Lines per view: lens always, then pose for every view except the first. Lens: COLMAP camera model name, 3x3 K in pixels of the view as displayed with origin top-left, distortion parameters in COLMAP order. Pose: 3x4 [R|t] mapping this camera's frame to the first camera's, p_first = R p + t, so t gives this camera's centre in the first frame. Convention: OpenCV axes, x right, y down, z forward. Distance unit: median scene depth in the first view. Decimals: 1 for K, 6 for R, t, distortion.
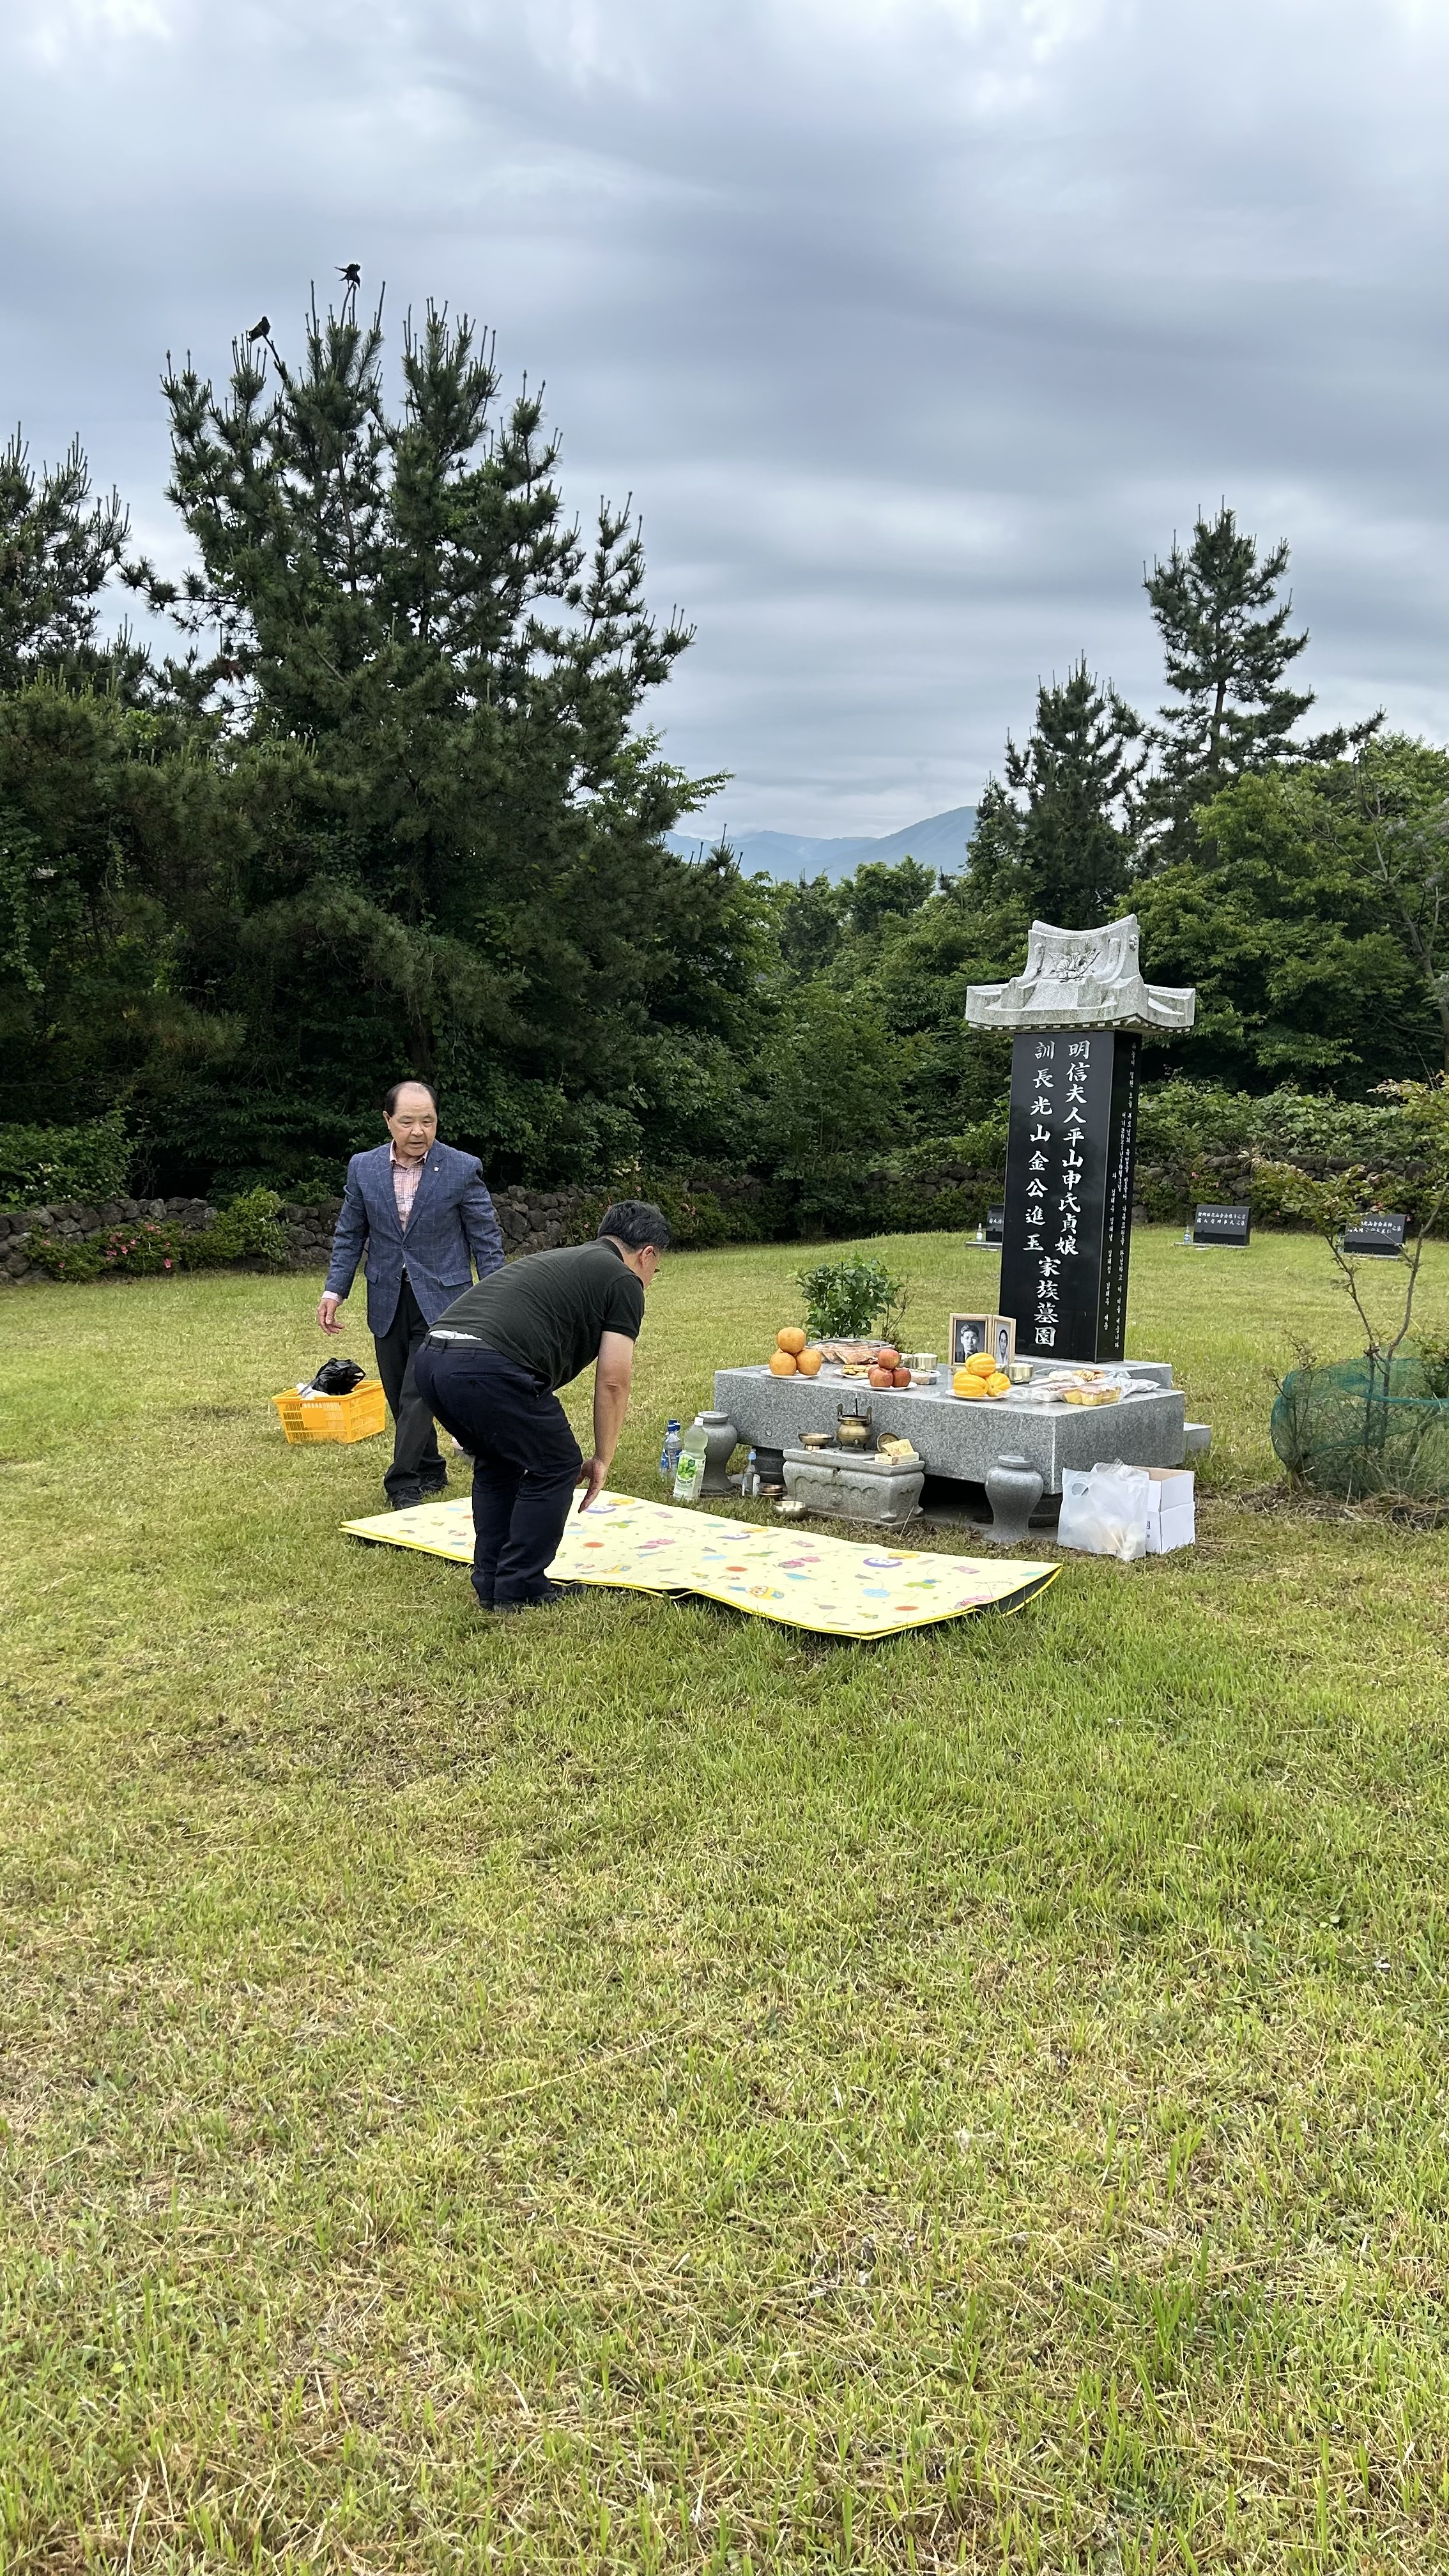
lens RADIAL K [[1906.0, 0, 724.5], [0, 1906.0, 1288.0], [0, 0, 1]] dist [0.089670, -0.248914]
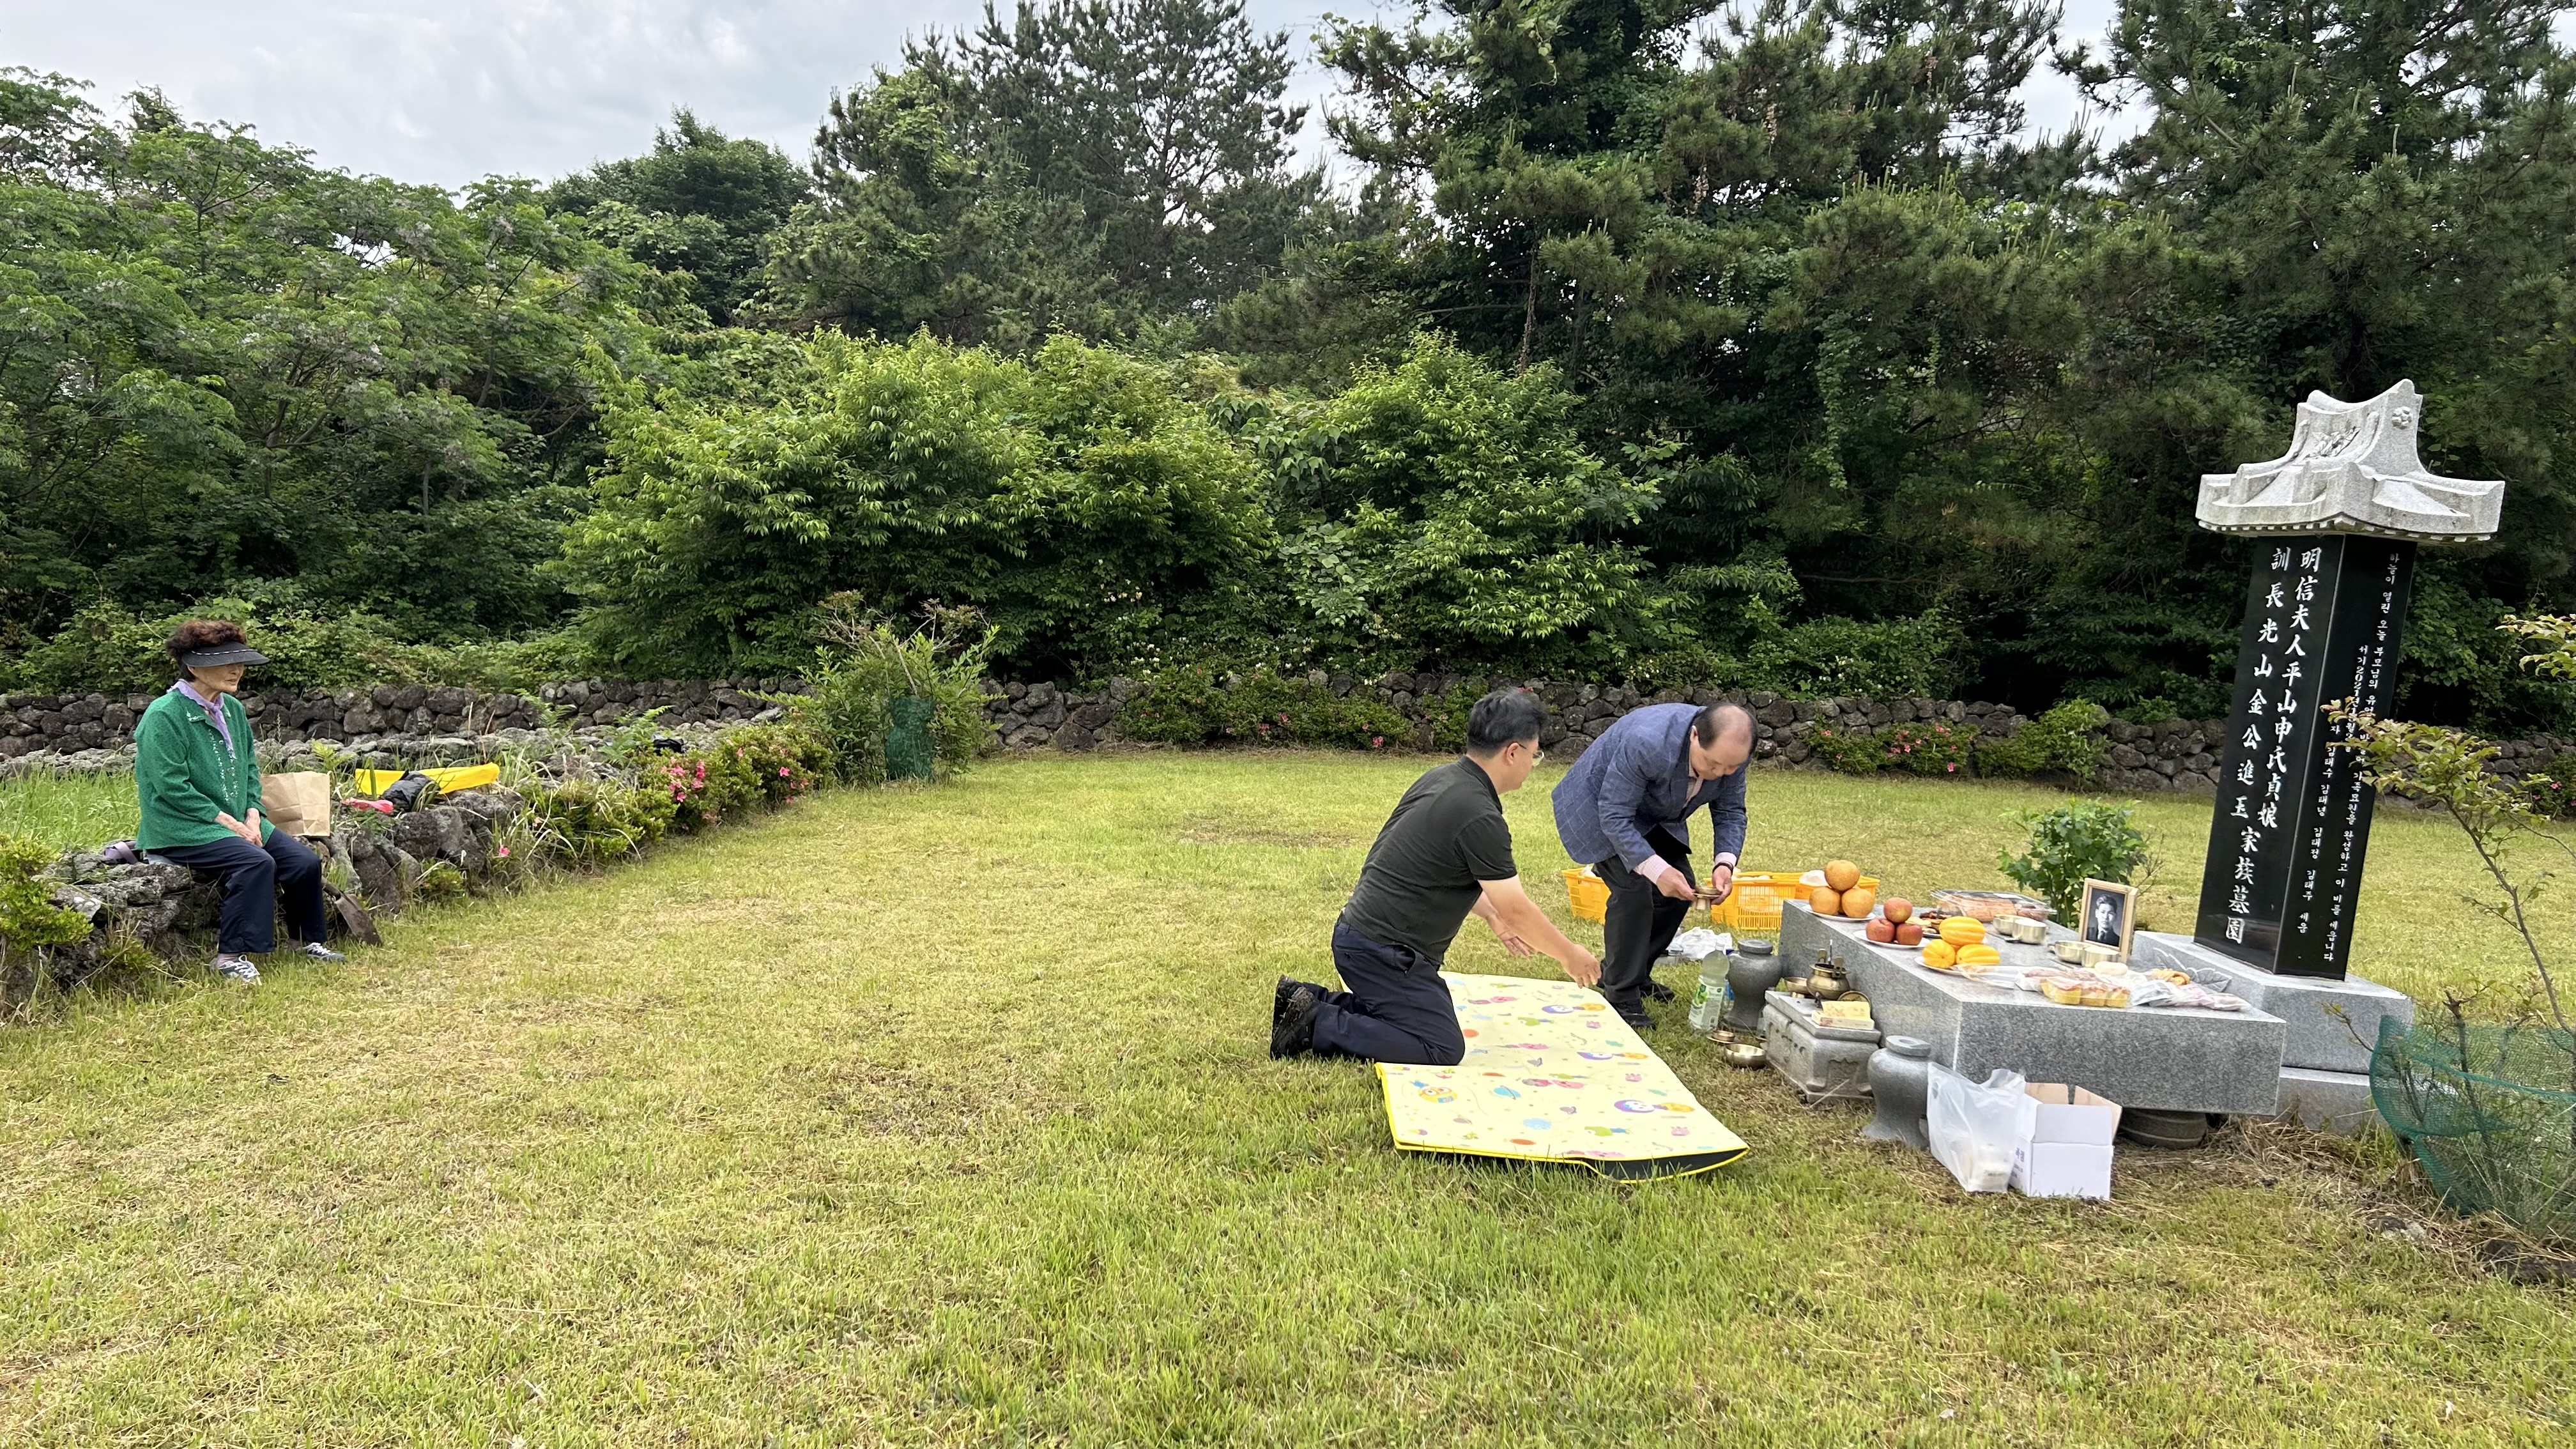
lens RADIAL K [[1940.1, 0, 1282.9], [0, 1940.1, 738.2], [0, 0, 1]] dist [0.007271, 0.003181]
pose [[0.686786, 0.099279, -0.720047, 0.147757], [-0.119615, 0.992559, 0.022762, -0.007411], [0.716950, 0.070496, 0.693551, 0.057580]]
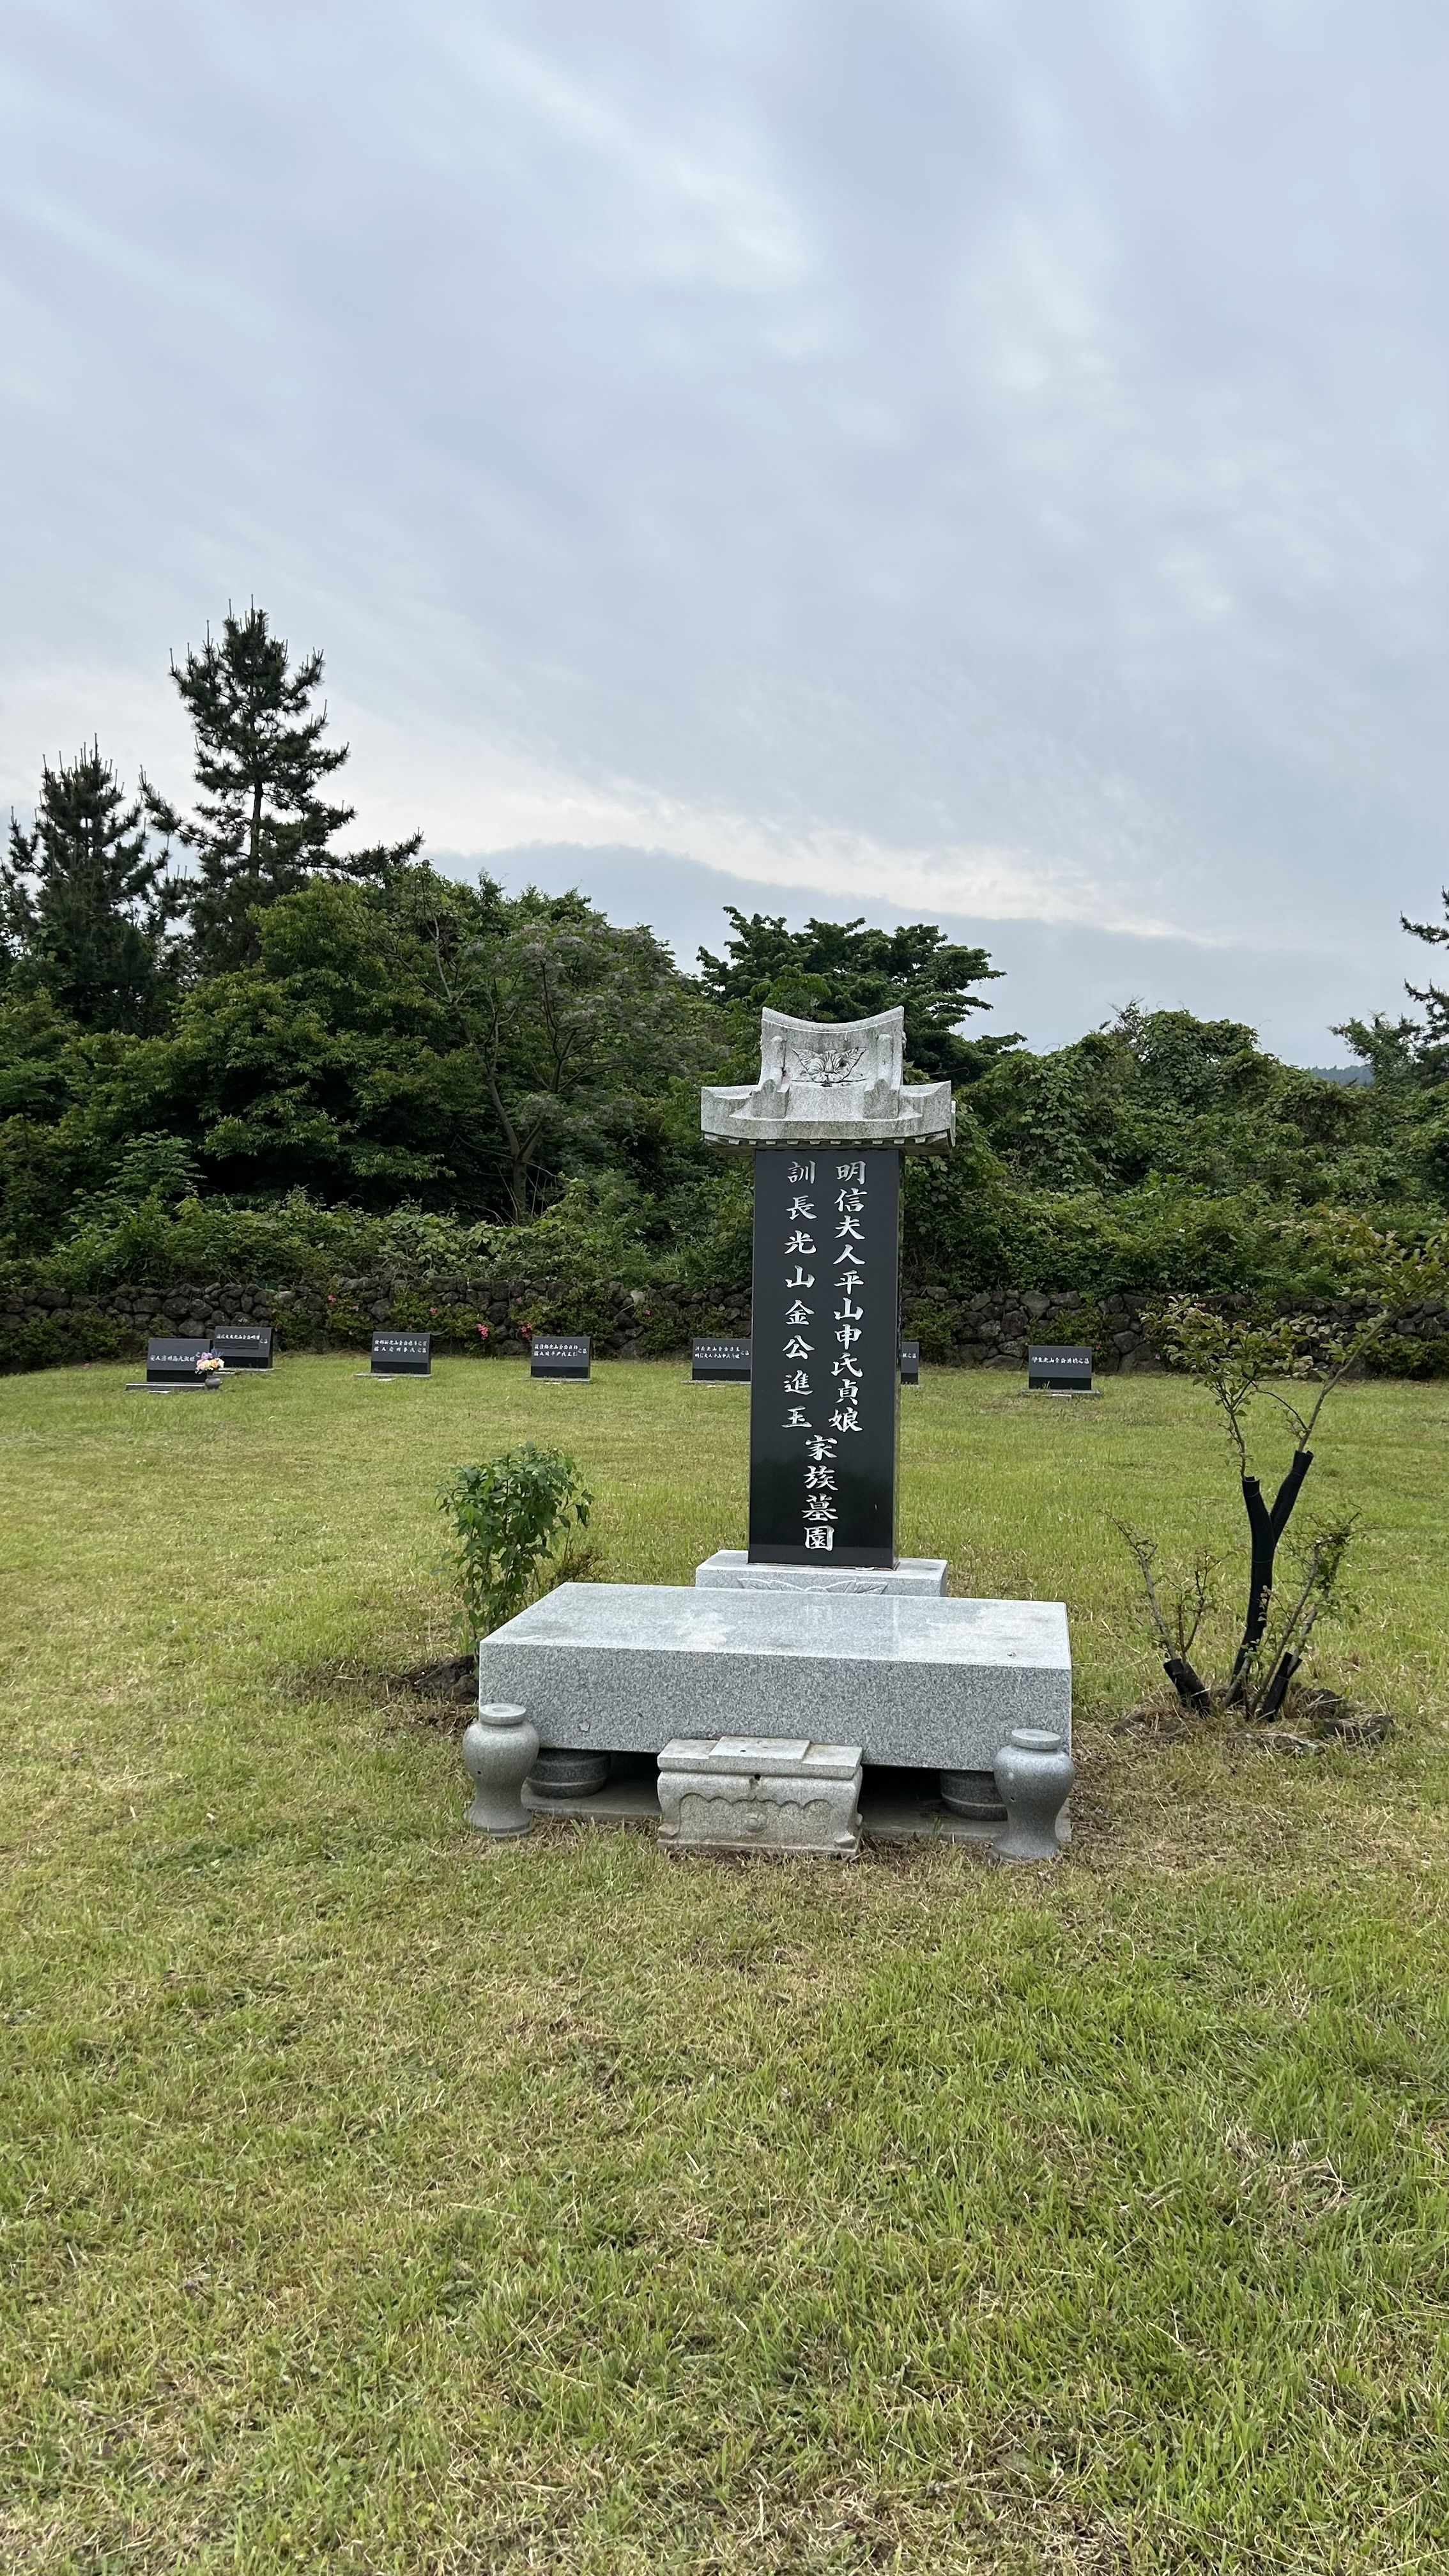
lens RADIAL K [[1906.0, 0, 724.5], [0, 1906.0, 1288.0], [0, 0, 1]] dist [0.089670, -0.248914]
pose [[0.848221, -0.017317, 0.529359, -0.087961], [0.048219, 0.997840, -0.044621, -0.013945], [-0.527442, 0.063373, 0.847224, 0.114771]]
